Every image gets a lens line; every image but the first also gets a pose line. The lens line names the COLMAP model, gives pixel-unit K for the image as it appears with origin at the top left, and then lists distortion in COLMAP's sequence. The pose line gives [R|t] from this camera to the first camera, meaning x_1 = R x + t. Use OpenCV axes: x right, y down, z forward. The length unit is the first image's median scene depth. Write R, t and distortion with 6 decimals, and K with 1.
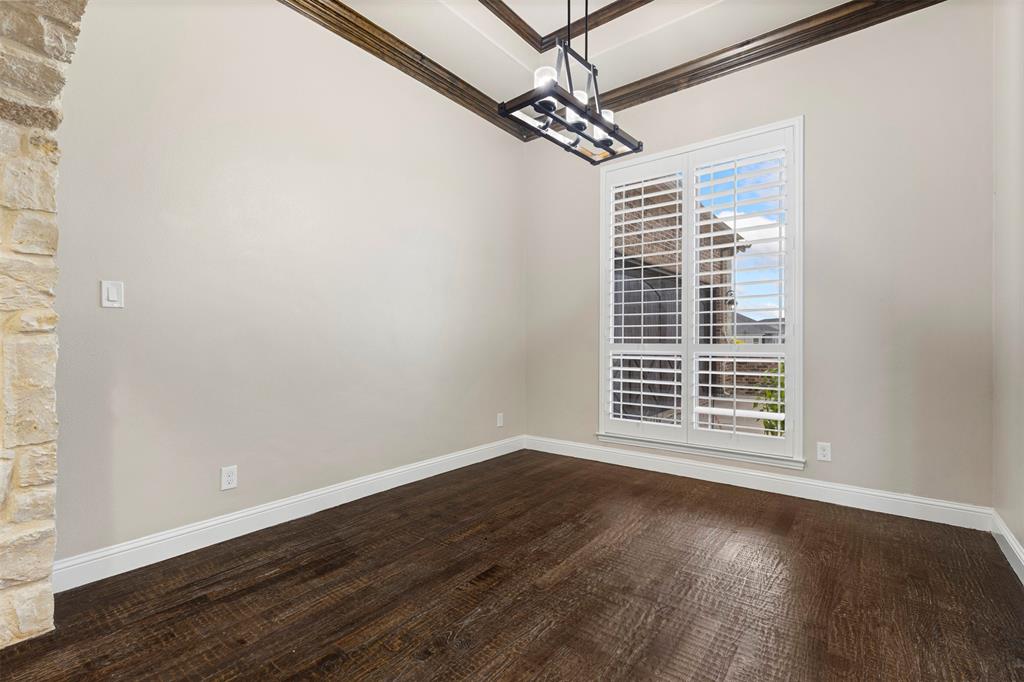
lens RADIAL K [[468.1, 0, 511.2], [0, 468.1, 340.1], [0, 0, 1]] dist [-0.010398, 0.002056]
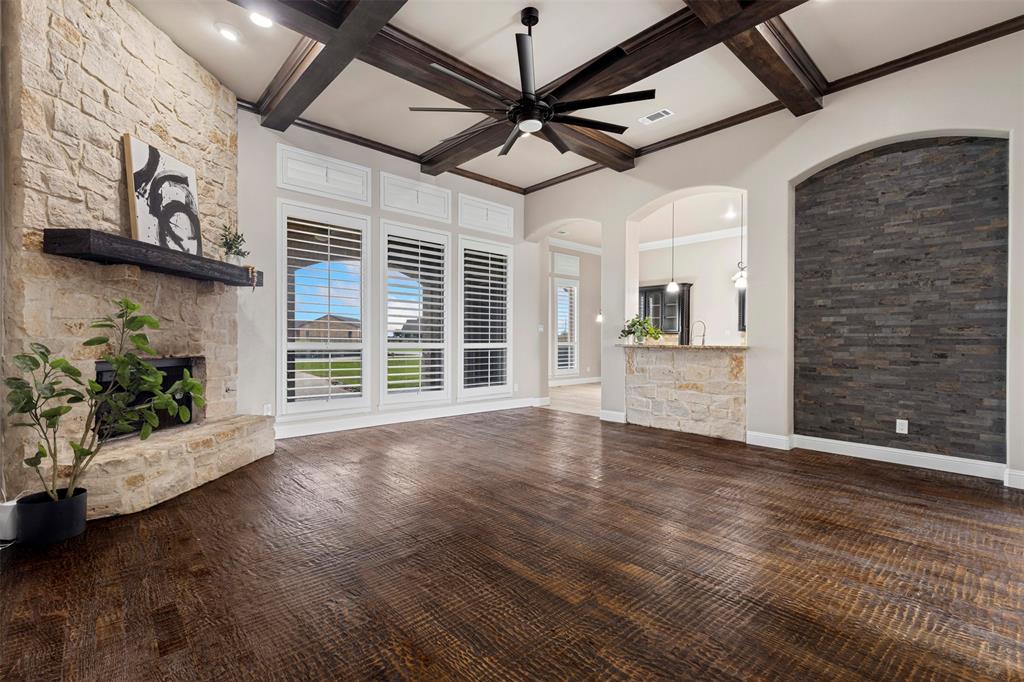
lens RADIAL K [[468.1, 0, 512.9], [0, 468.1, 341.4], [0, 0, 1]] dist [-0.010398, 0.002056]
pose [[0.163614, -0.005181, 0.986511, -1.216056], [-0.003071, 0.999979, 0.005761, -0.007299], [-0.986520, -0.003972, 0.163594, 0.458092]]
